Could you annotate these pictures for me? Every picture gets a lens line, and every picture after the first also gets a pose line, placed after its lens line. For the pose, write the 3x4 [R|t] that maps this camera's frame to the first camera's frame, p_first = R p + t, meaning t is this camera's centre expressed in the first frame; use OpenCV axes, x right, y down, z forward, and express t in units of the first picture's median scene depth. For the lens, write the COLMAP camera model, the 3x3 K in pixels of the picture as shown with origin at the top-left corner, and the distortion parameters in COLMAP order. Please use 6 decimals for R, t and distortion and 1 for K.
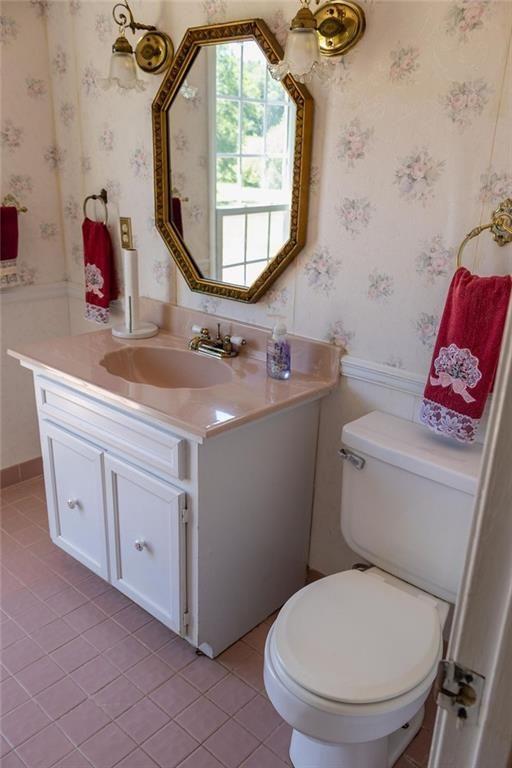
lens RADIAL K [[607.2, 0, 260.0], [0, 607.2, 398.9], [0, 0, 1]] dist [-0.000362, 0.012049]
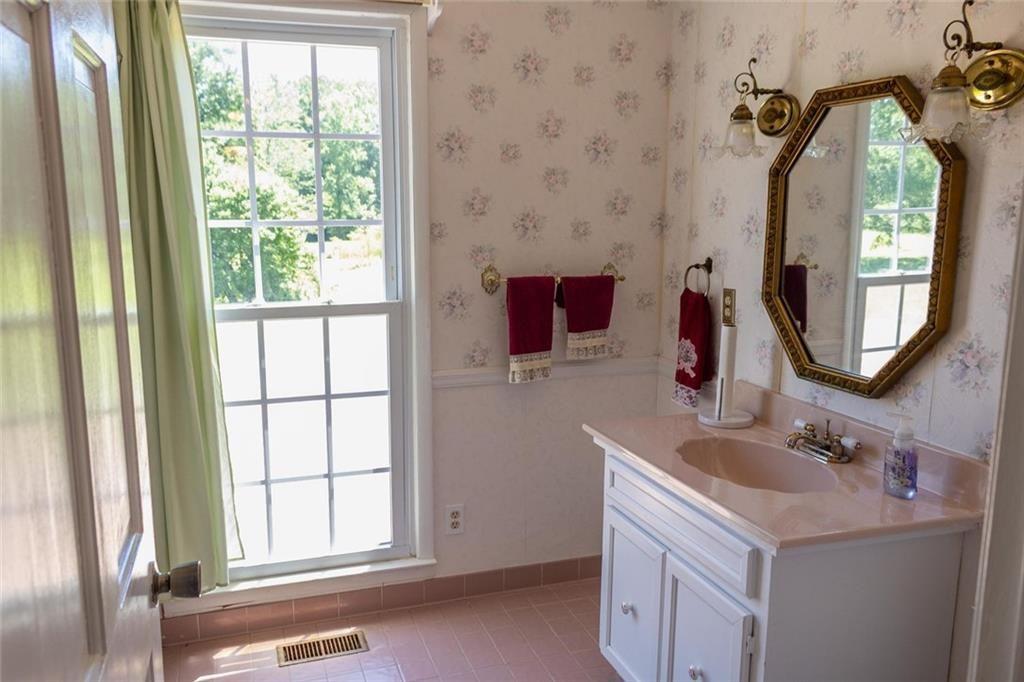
lens RADIAL K [[809.6, 0, 498.7], [0, 809.6, 347.7], [0, 0, 1]] dist [-0.000362, 0.012049]
pose [[0.865867, 0.056511, -0.497072, 0.084529], [-0.155567, 0.974754, -0.160170, 0.023671], [0.475471, 0.216014, 0.852799, -0.148952]]
